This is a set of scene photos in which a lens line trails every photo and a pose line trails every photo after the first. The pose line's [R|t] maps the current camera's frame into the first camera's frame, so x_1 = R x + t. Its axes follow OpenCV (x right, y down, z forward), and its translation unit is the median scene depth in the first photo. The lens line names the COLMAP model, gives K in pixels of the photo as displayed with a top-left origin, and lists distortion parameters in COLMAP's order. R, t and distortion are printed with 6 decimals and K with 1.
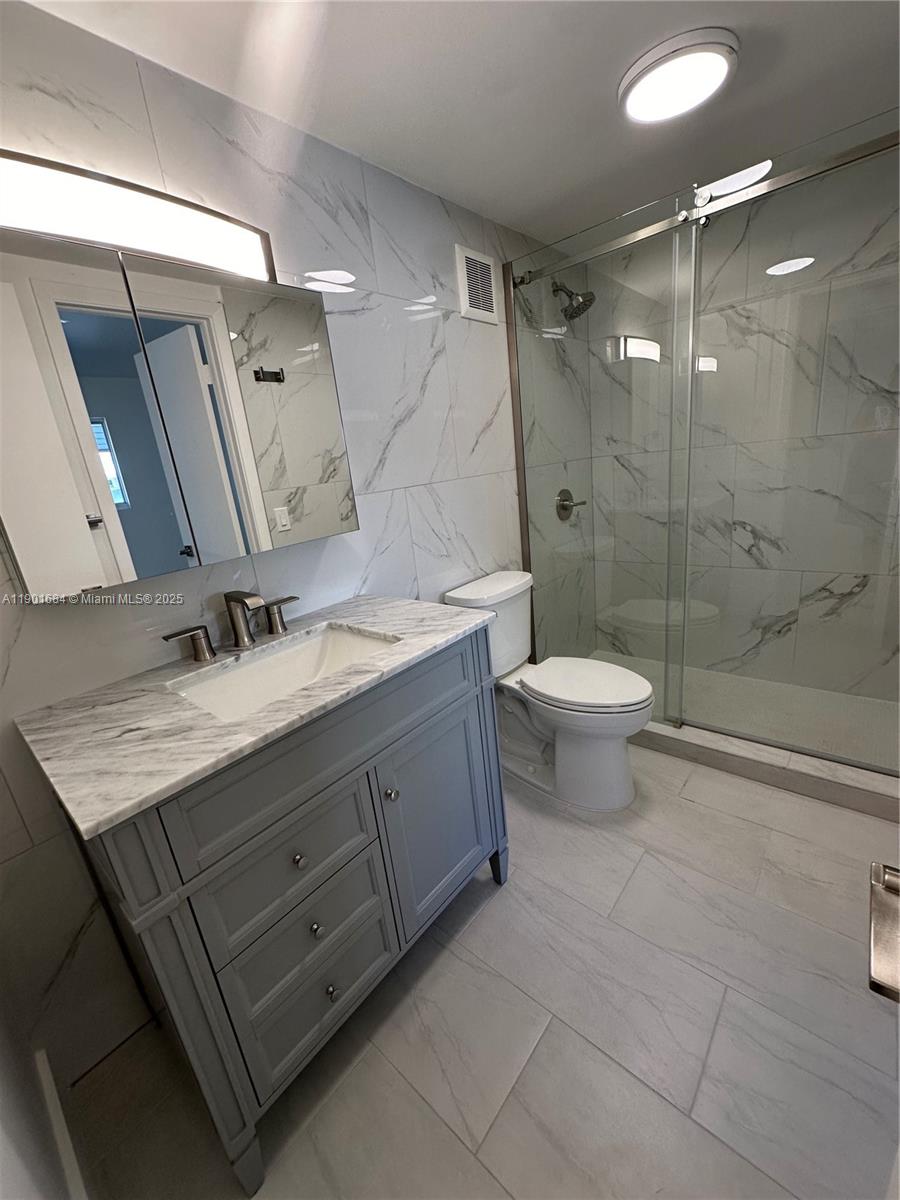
lens RADIAL K [[480.9, 0, 449.5], [0, 480.9, 600.3], [0, 0, 1]] dist [-0.003347, 0.000380]
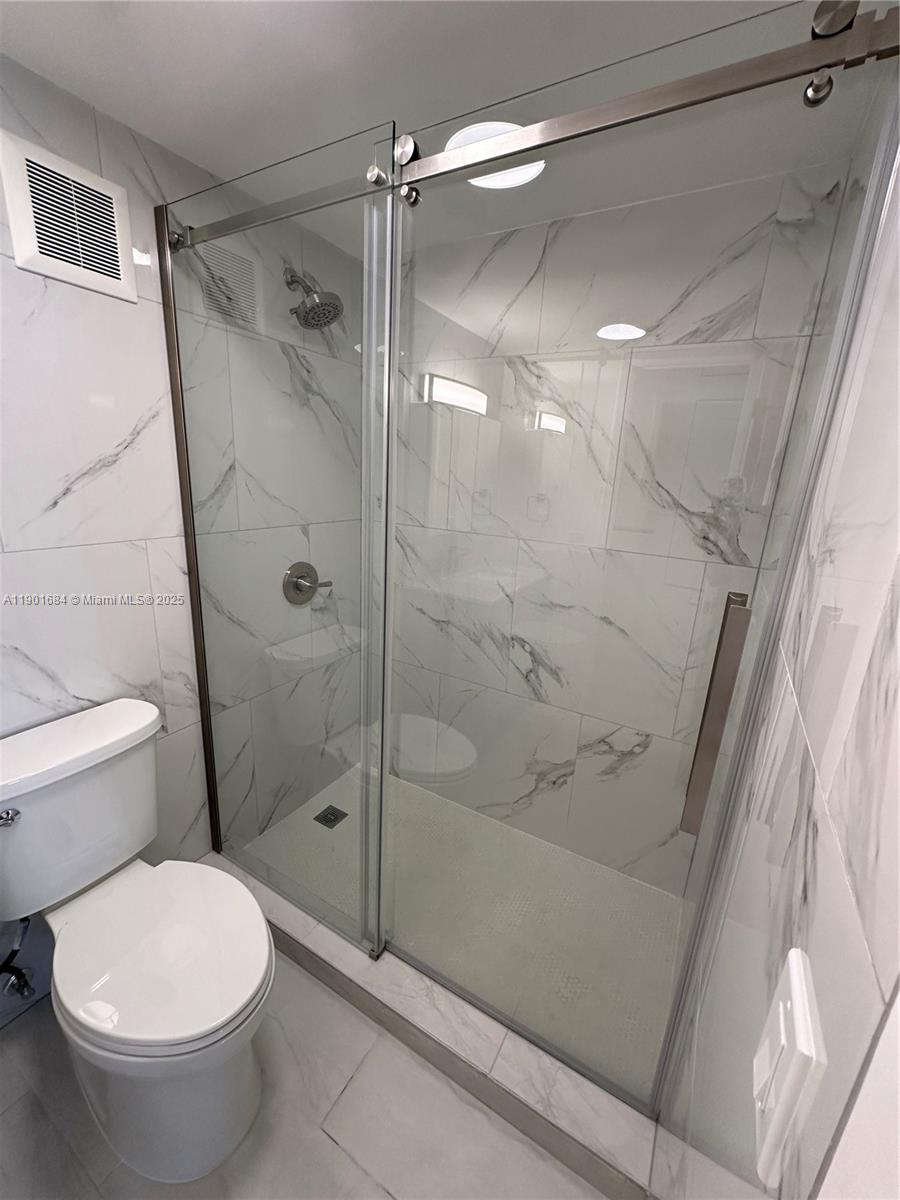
lens RADIAL K [[480.9, 0, 450.4], [0, 480.9, 601.5], [0, 0, 1]] dist [-0.003347, 0.000380]
pose [[0.970643, 0.104697, 0.216541, 0.337807], [-0.100240, 0.994465, -0.031497, -0.191844], [-0.218640, 0.008866, 0.975765, 0.286404]]
